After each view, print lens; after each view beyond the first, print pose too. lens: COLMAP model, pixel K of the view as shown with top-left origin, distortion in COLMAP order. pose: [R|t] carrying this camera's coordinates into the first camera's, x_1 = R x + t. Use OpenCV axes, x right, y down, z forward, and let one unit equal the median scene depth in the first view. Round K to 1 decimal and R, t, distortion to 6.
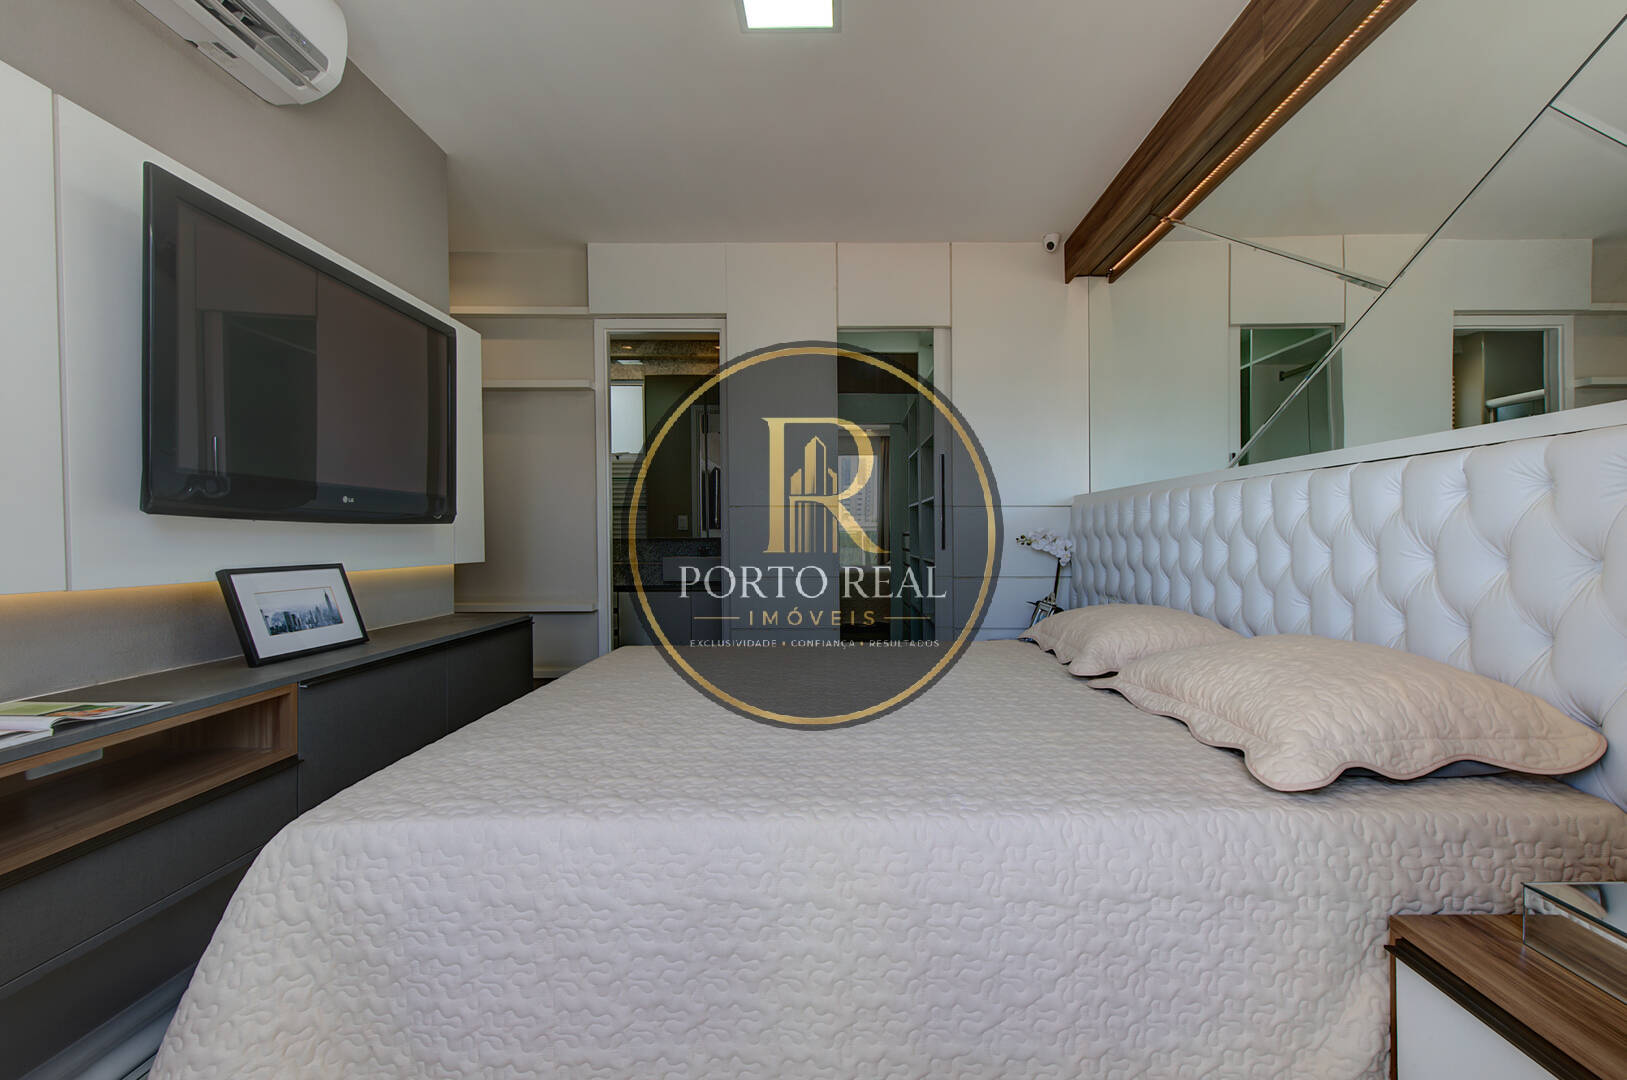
lens RADIAL K [[675.2, 0, 848.4], [0, 675.2, 537.5], [0, 0, 1]] dist [0.001186, 0.000117]
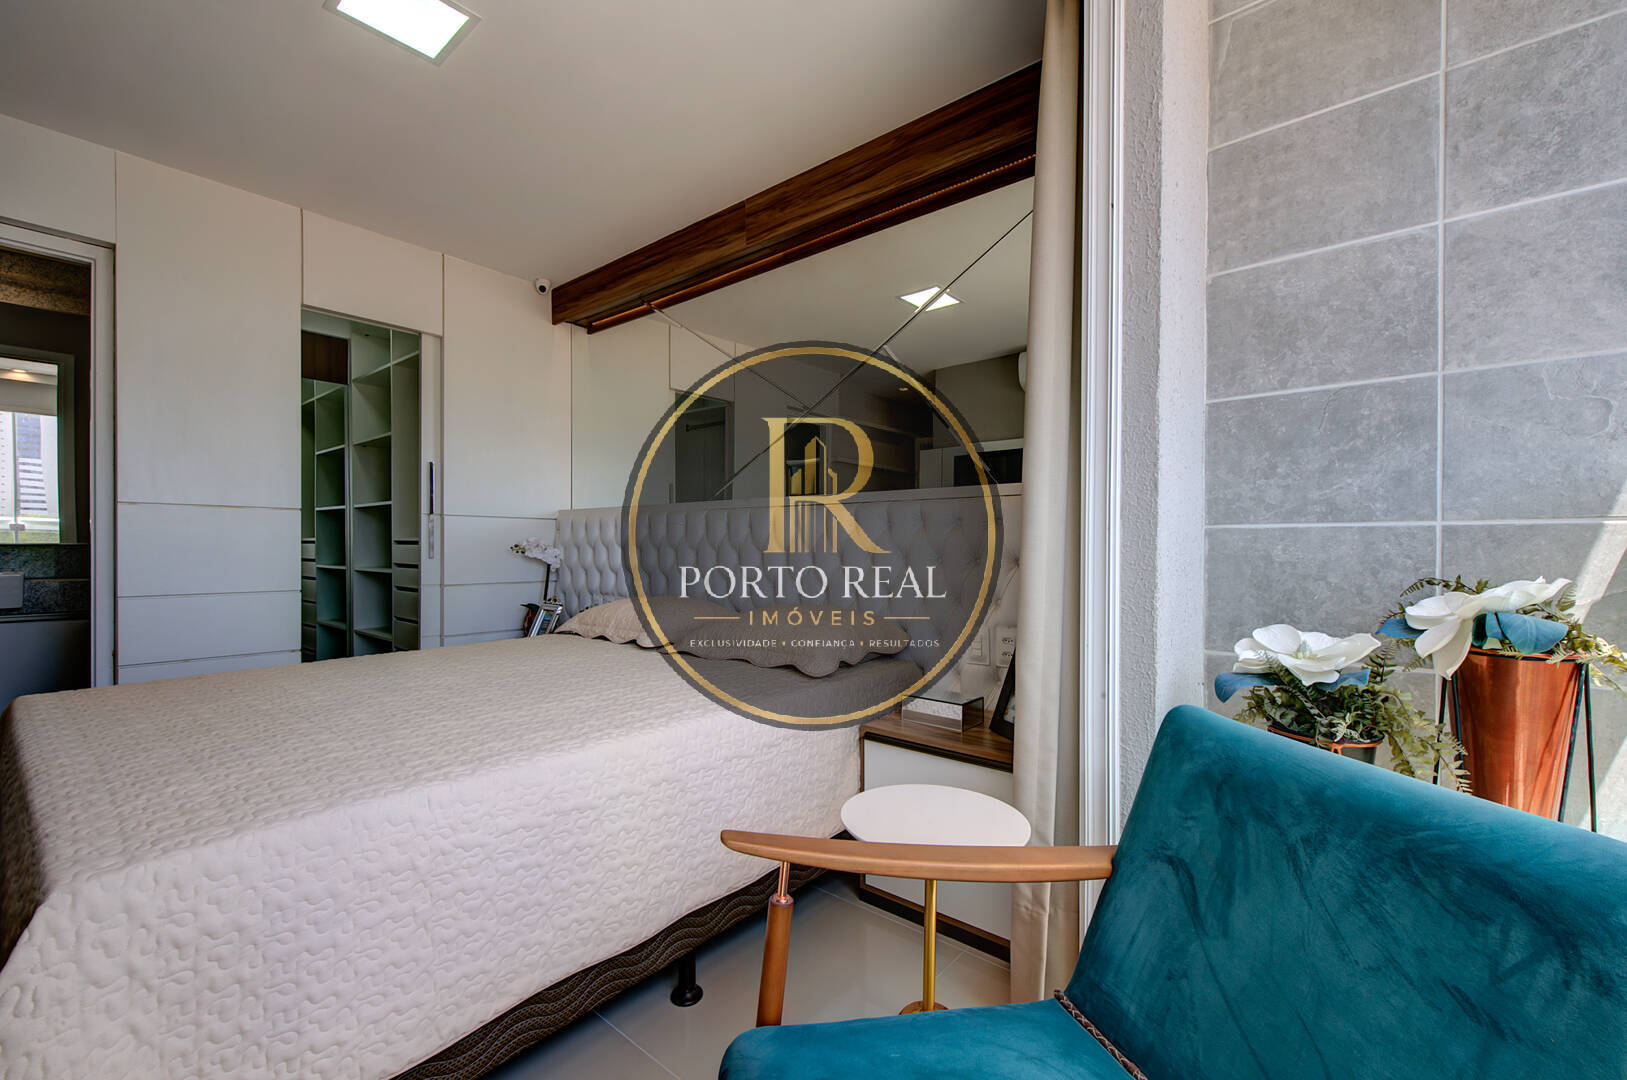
lens RADIAL K [[664.4, 0, 815.4], [0, 664.4, 543.9], [0, 0, 1]] dist [-0.000222, -0.000334]
pose [[0.648963, 0.008958, 0.760768, -0.755971], [-0.005479, 0.999960, -0.007102, 0.003099], [-0.760801, 0.000441, 0.648985, -0.215146]]
